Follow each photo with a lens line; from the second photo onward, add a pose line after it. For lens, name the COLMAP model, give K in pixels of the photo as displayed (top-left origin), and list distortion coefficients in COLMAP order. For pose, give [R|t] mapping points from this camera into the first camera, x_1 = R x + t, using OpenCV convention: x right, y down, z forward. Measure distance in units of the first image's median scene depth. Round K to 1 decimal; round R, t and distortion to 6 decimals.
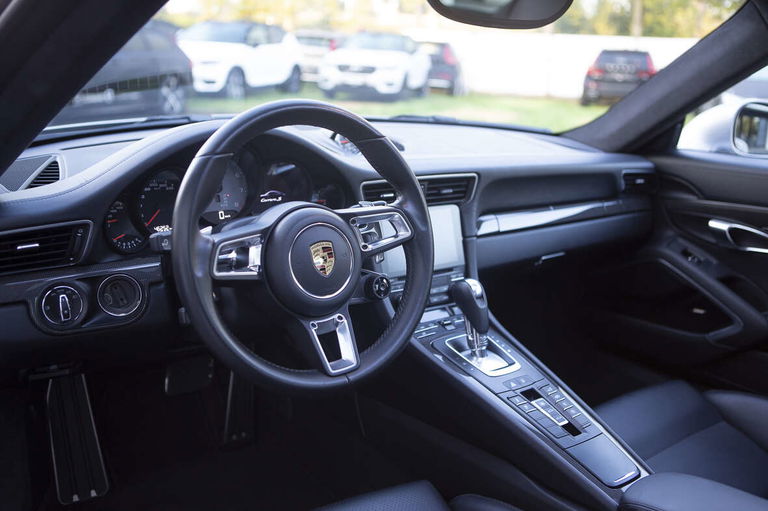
lens RADIAL K [[775.9, 0, 378.9], [0, 775.9, 258.1], [0, 0, 1]] dist [-0.032883, 0.000000]
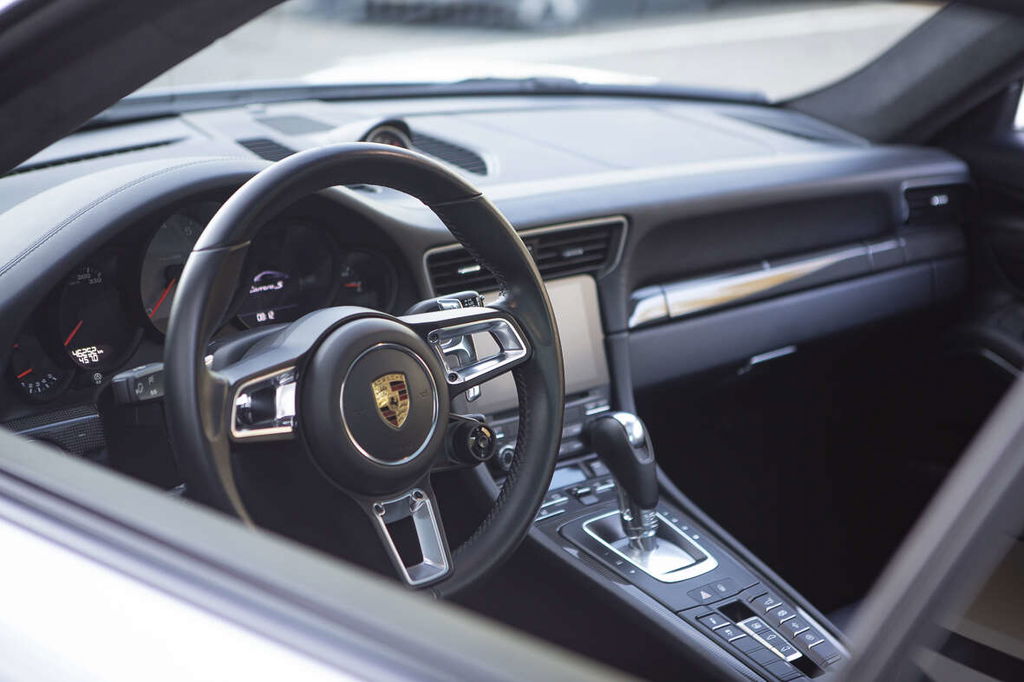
lens RADIAL K [[2026.7, 0, 509.6], [0, 2026.7, 341.3], [0, 0, 1]] dist [0.337842, 0.000000]
pose [[0.996356, -0.039962, 0.075355, -0.074744], [0.038964, 0.999133, 0.014668, -0.050835], [-0.075876, -0.011678, 0.997049, -0.476882]]
